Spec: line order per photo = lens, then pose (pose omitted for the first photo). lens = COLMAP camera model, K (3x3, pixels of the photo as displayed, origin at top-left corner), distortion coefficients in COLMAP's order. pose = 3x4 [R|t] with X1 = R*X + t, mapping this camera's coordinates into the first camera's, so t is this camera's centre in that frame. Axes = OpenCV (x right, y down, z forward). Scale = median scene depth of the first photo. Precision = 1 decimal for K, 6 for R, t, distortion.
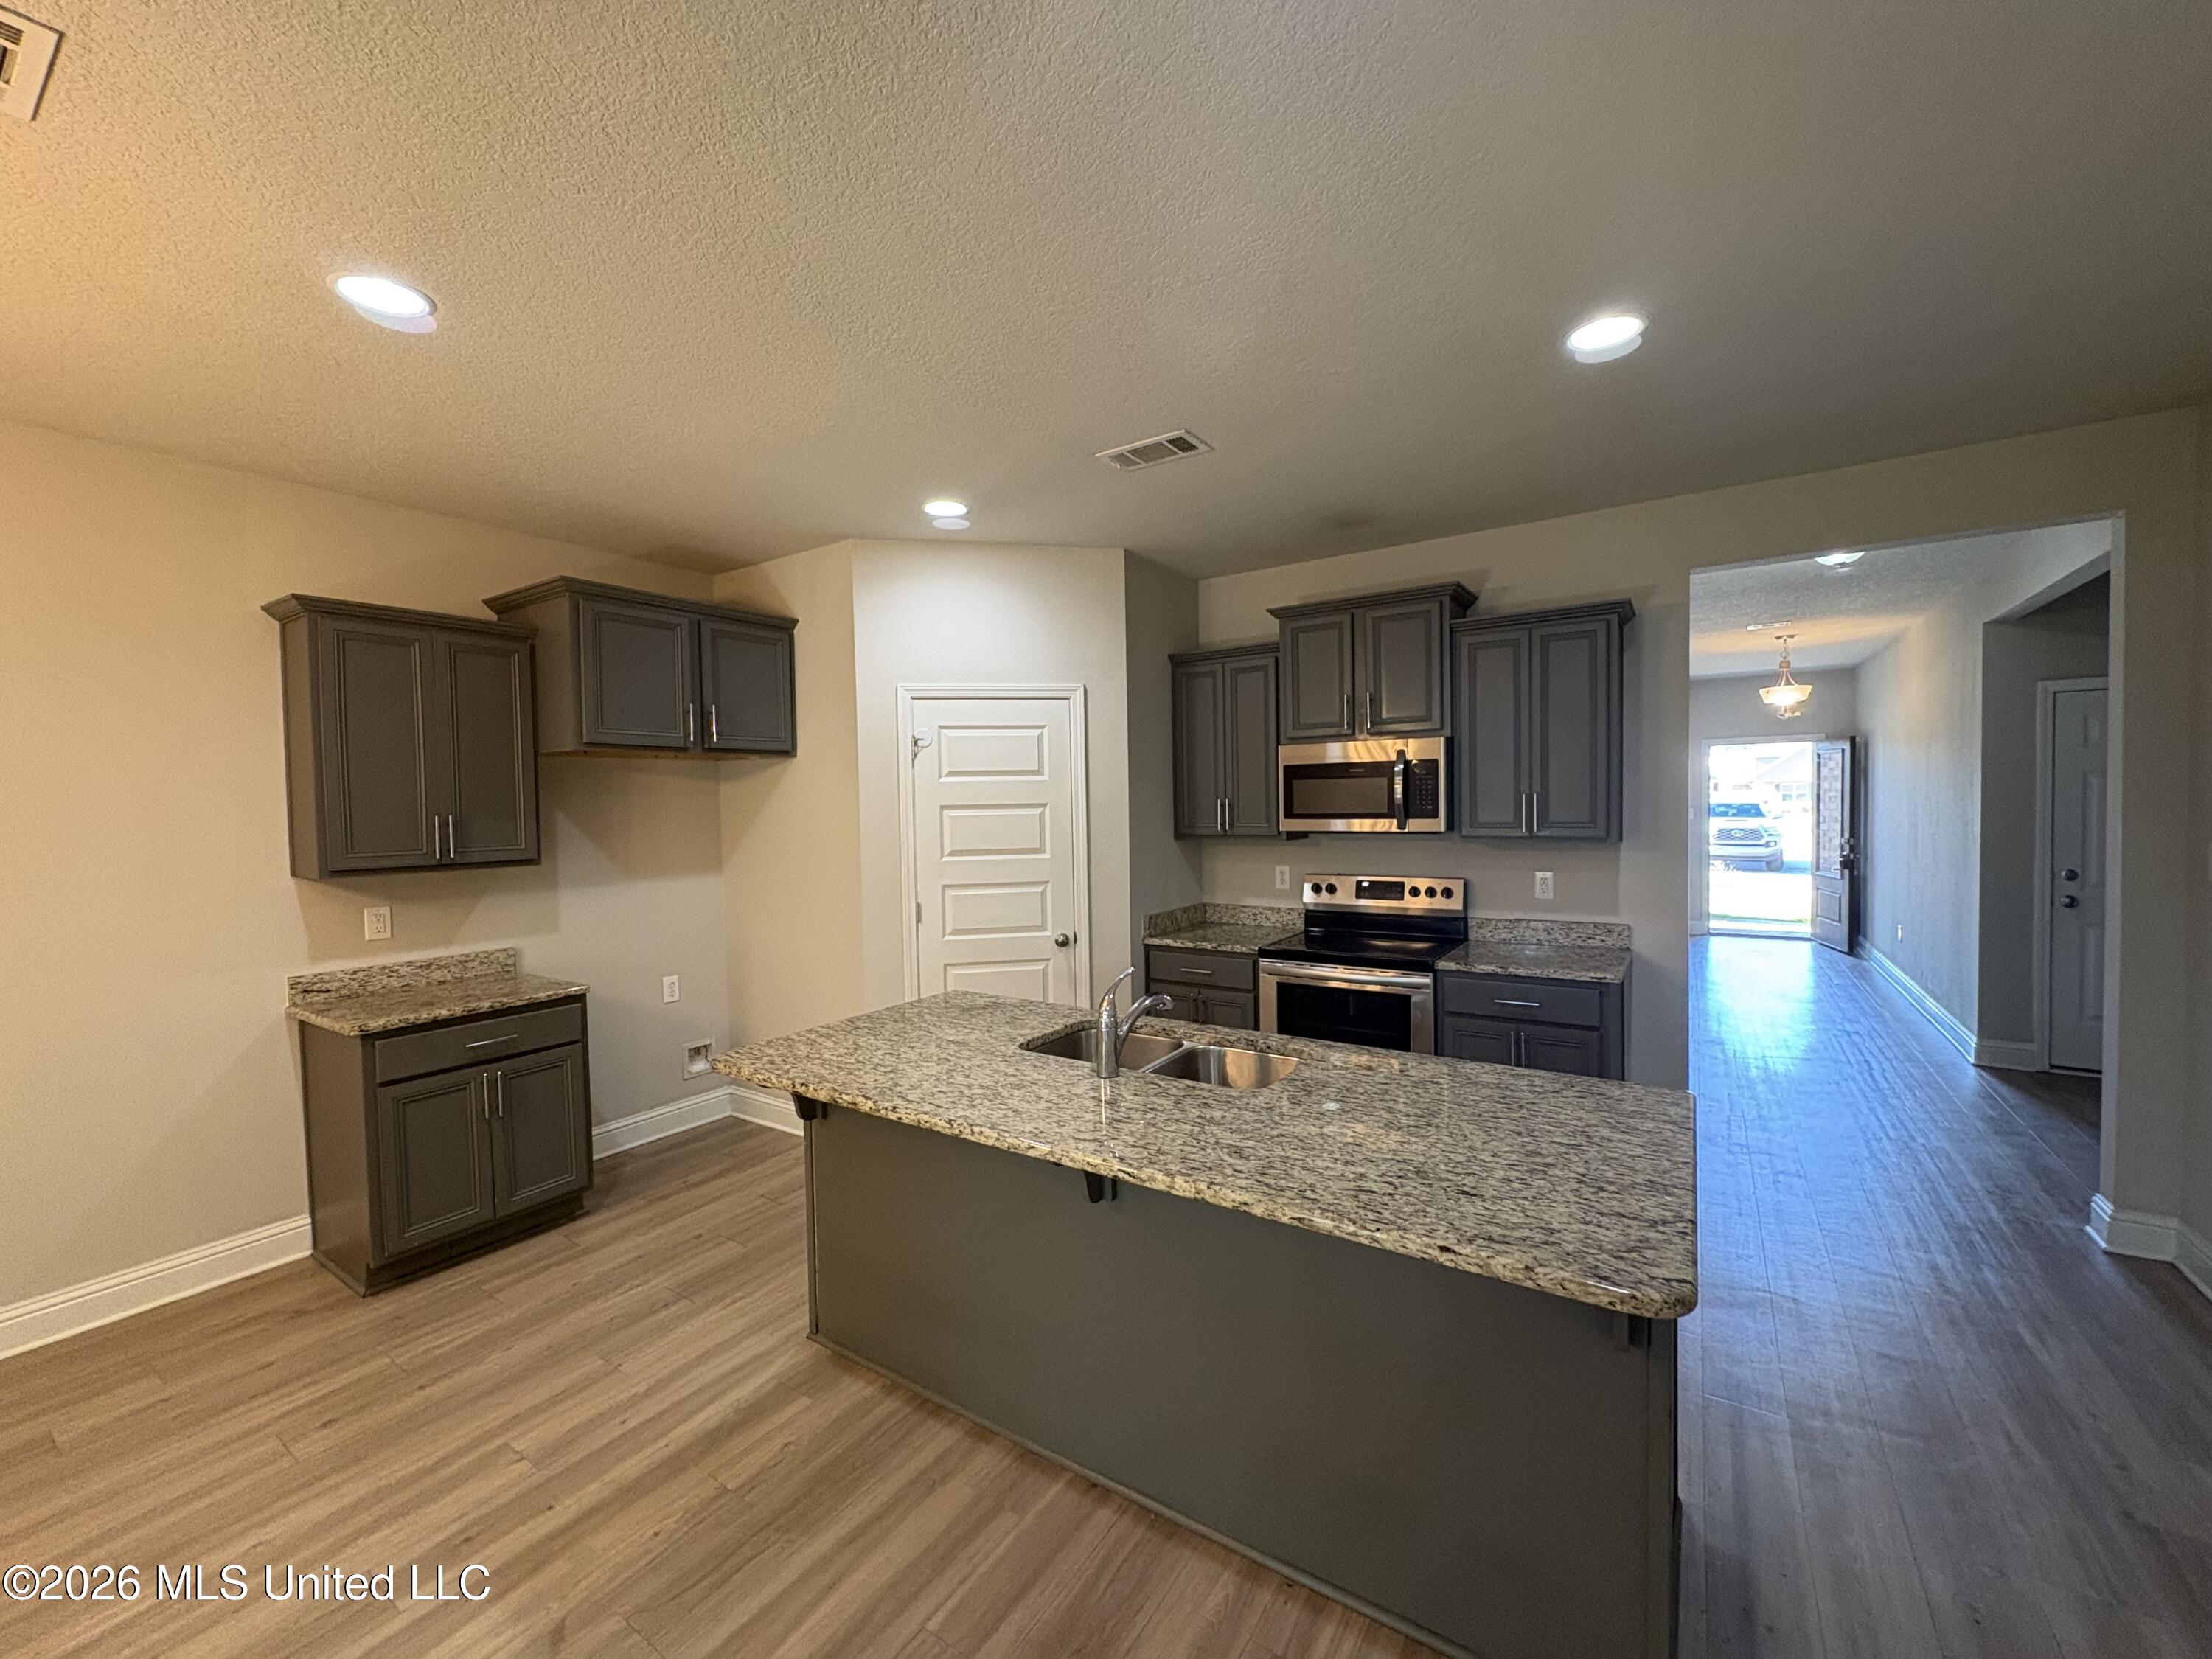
lens RADIAL K [[883.6, 0, 1107.9], [0, 883.6, 826.1], [0, 0, 1]] dist [0.003366, -0.000822]
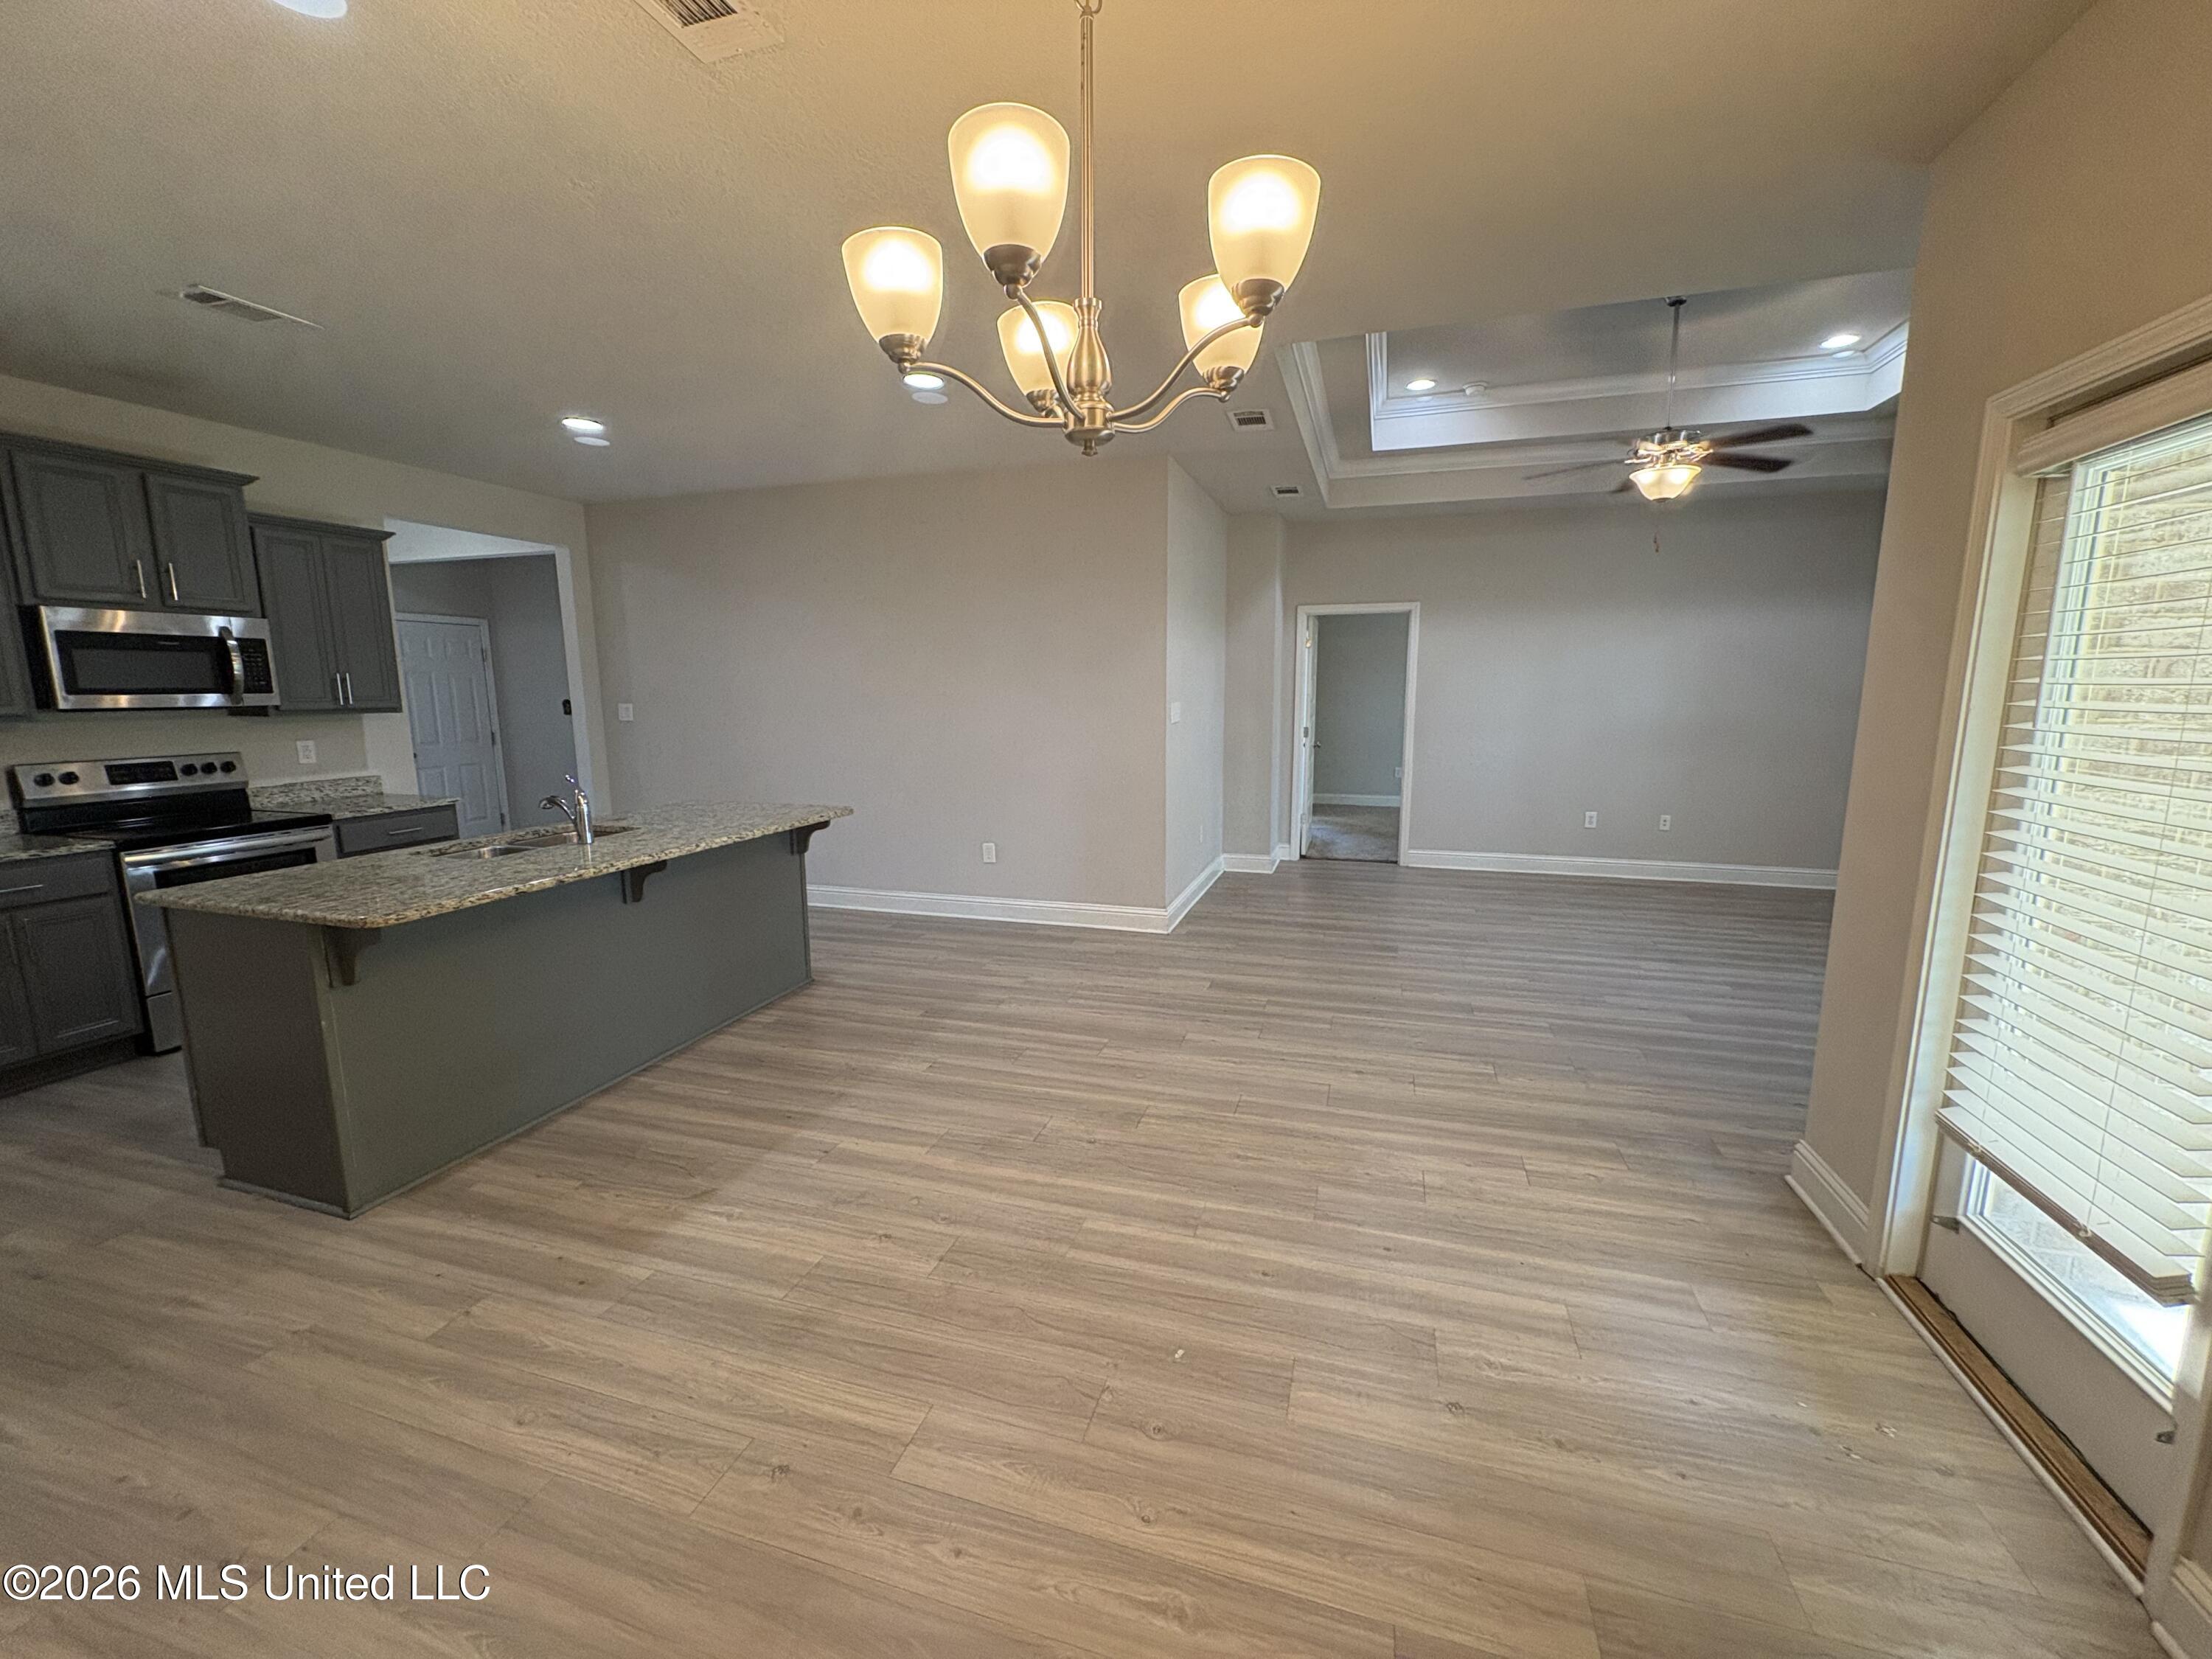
lens RADIAL K [[883.6, 0, 1107.0], [0, 883.6, 827.2], [0, 0, 1]] dist [0.003366, -0.000822]
pose [[-0.280247, -0.129762, 0.951117, -0.987856], [0.038231, 0.988526, 0.146130, 0.034301], [-0.959166, 0.077315, -0.272071, 0.306756]]
